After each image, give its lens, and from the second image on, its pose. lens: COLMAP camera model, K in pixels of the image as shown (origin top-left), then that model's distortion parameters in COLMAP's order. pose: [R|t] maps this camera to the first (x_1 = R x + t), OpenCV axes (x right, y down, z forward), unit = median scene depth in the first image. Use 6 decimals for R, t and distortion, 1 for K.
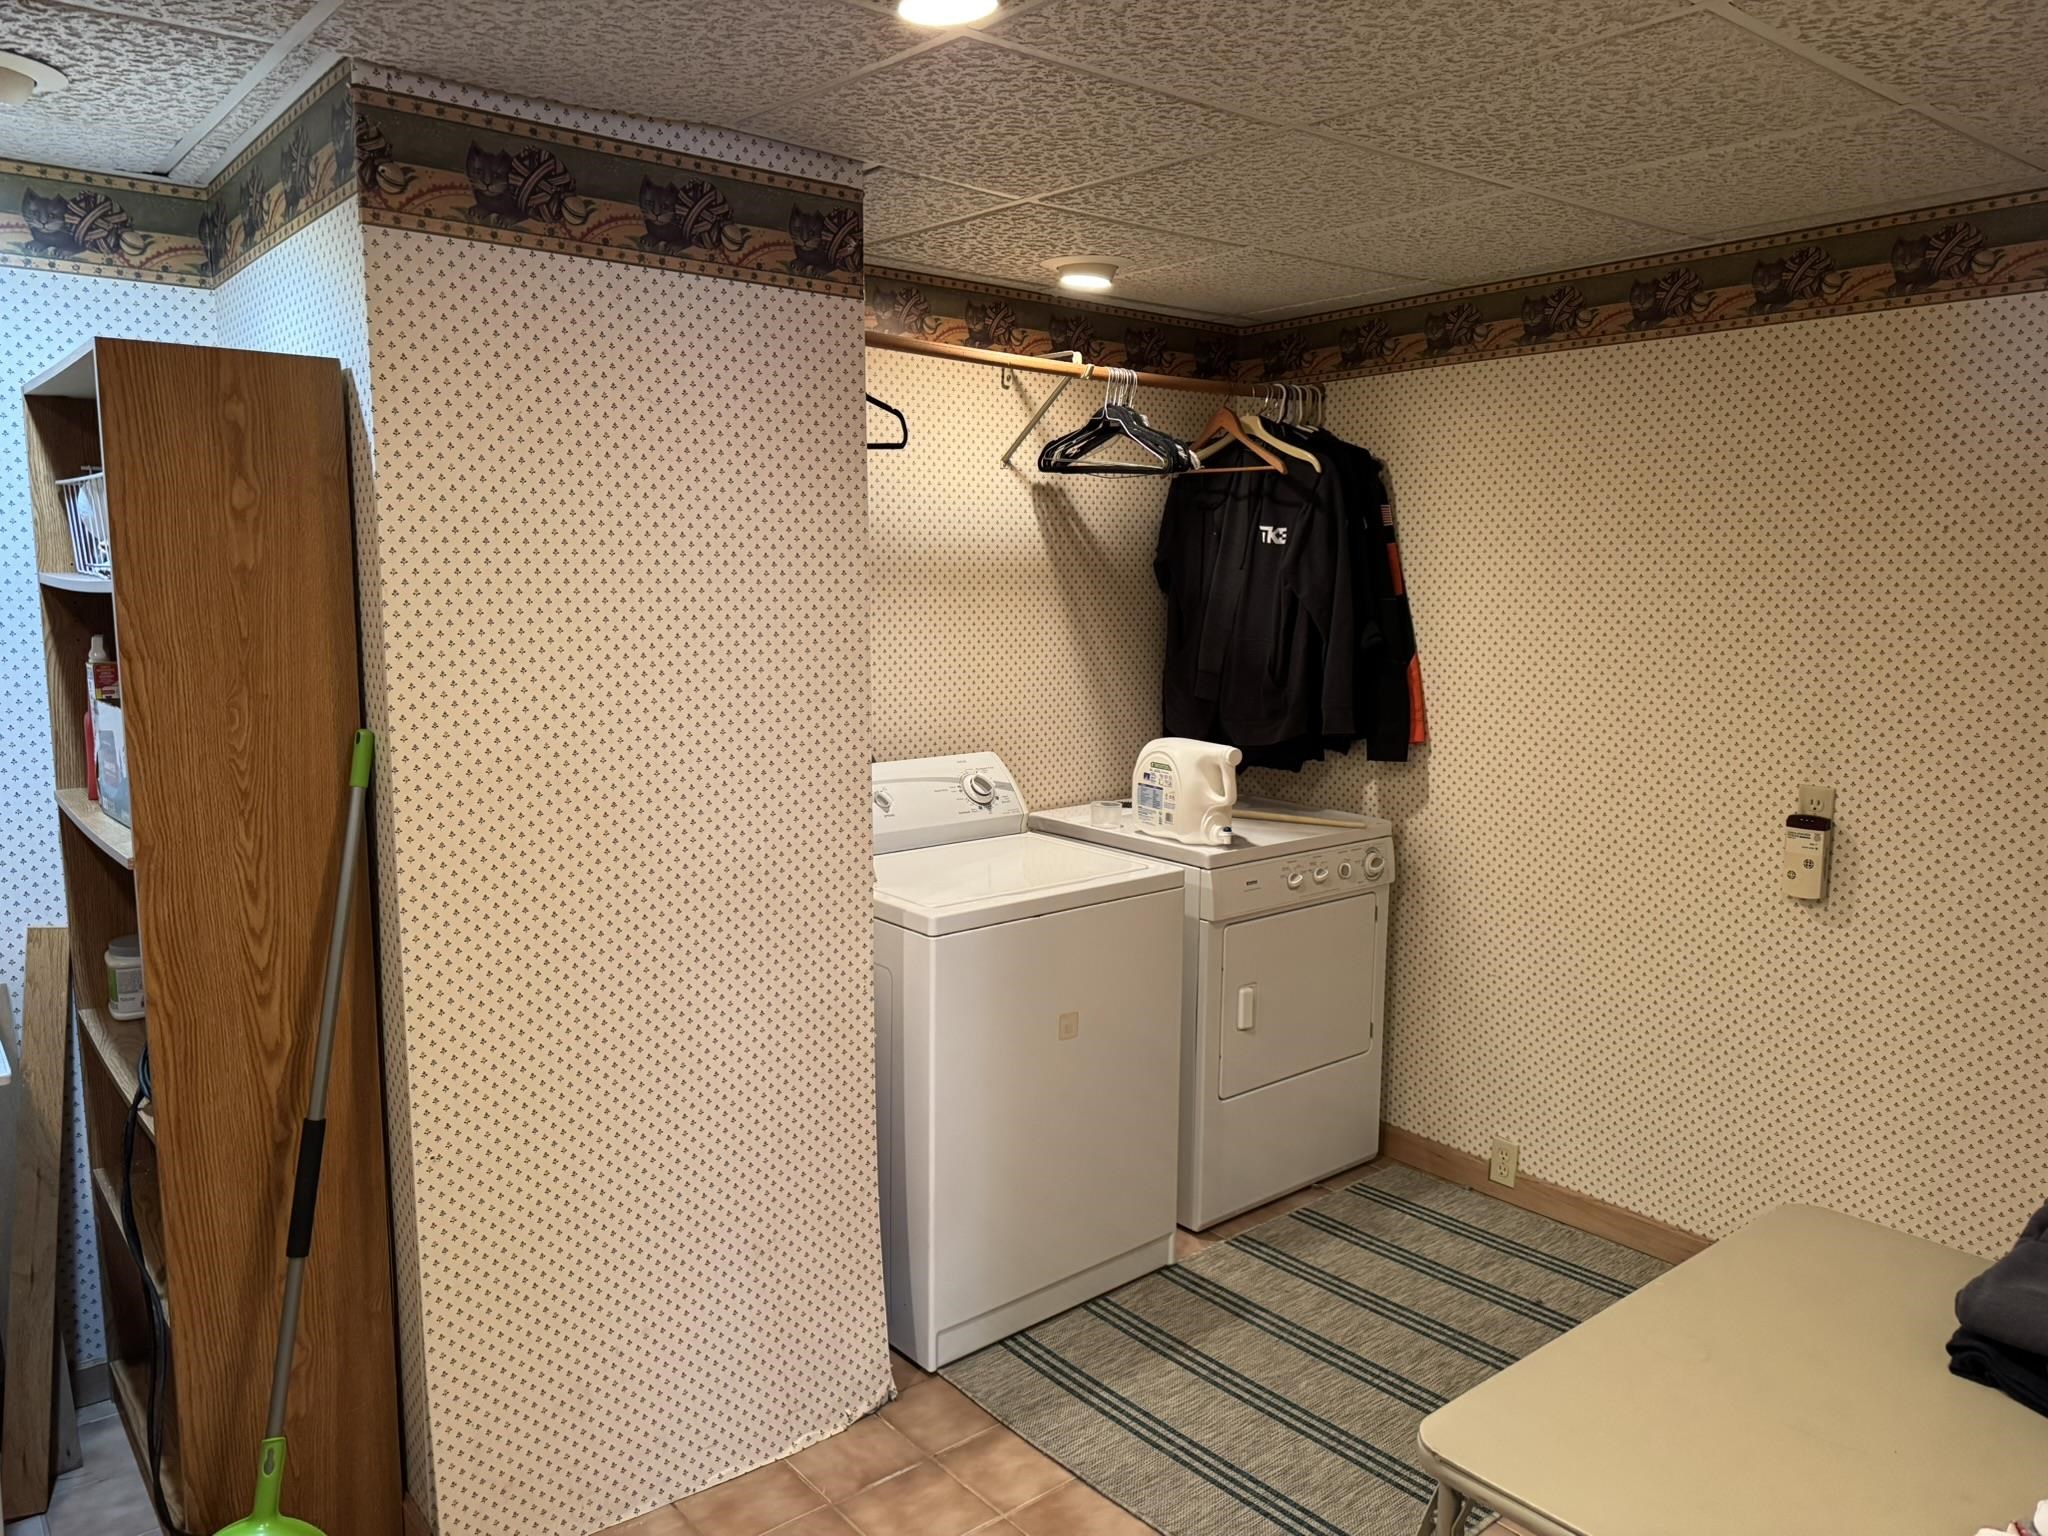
lens RADIAL K [[1441.7, 0, 1024.0], [0, 1441.7, 768.0], [0, 0, 1]] dist [0.055211, -0.064741]
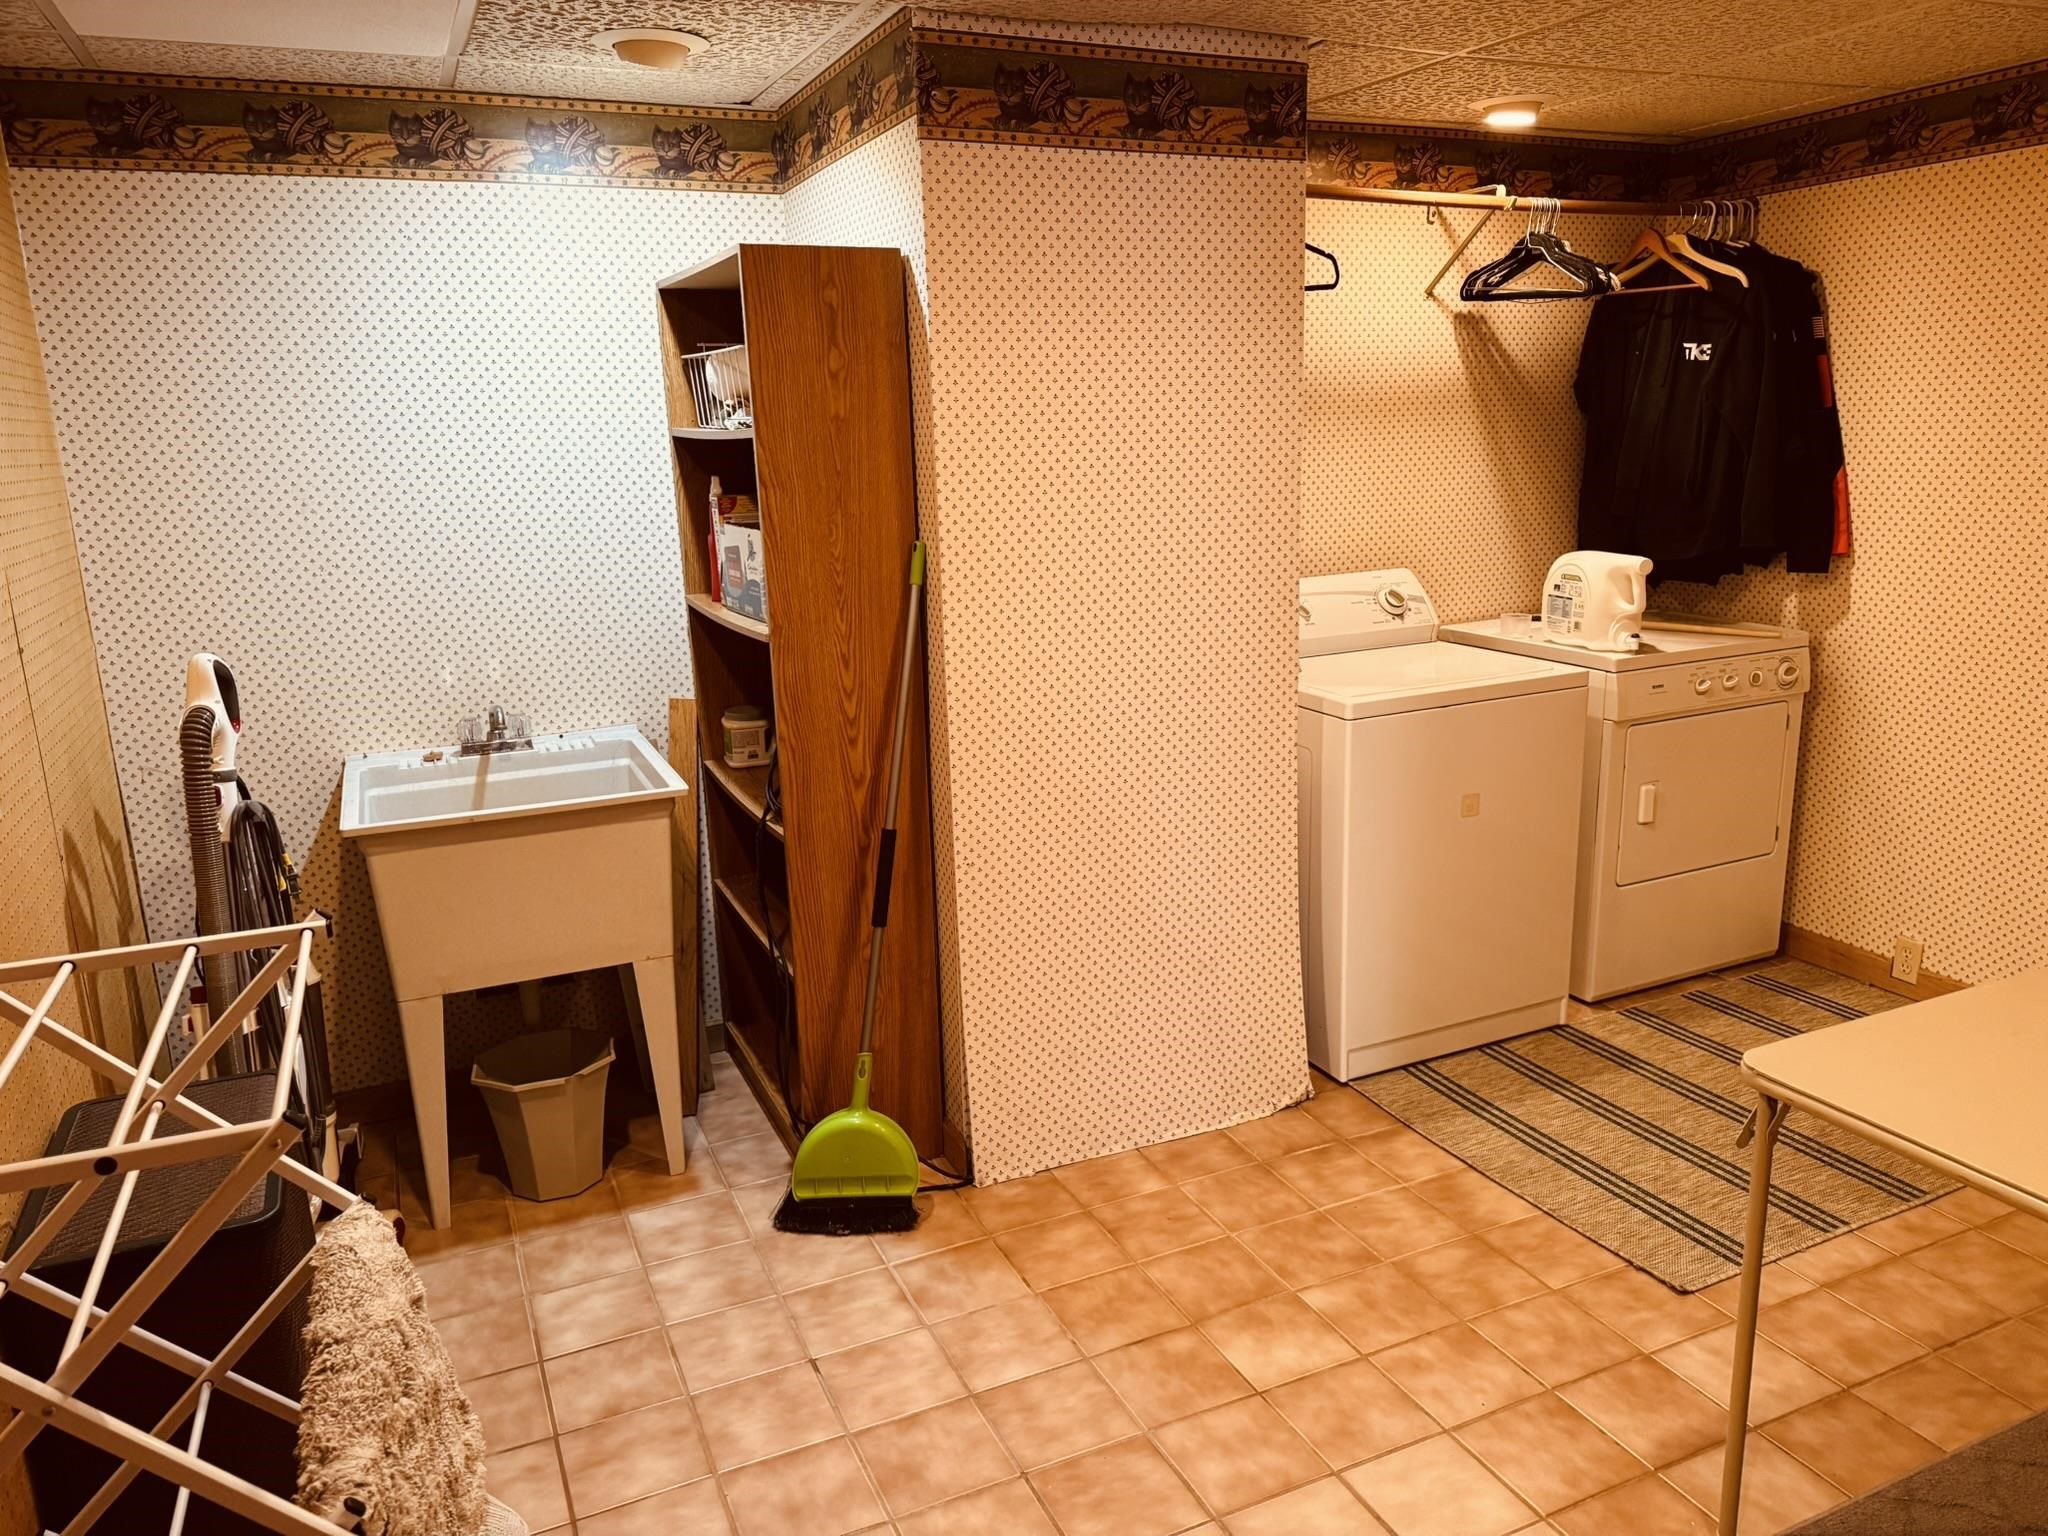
lens RADIAL K [[1432.2, 0, 1044.7], [0, 1432.2, 764.1], [0, 0, 1]] dist [0.121814, -0.221522]
pose [[0.965455, 0.025649, -0.259303, 0.001211], [0.000612, 0.994917, 0.100693, 0.033653], [0.260567, -0.097373, 0.960533, -0.185110]]
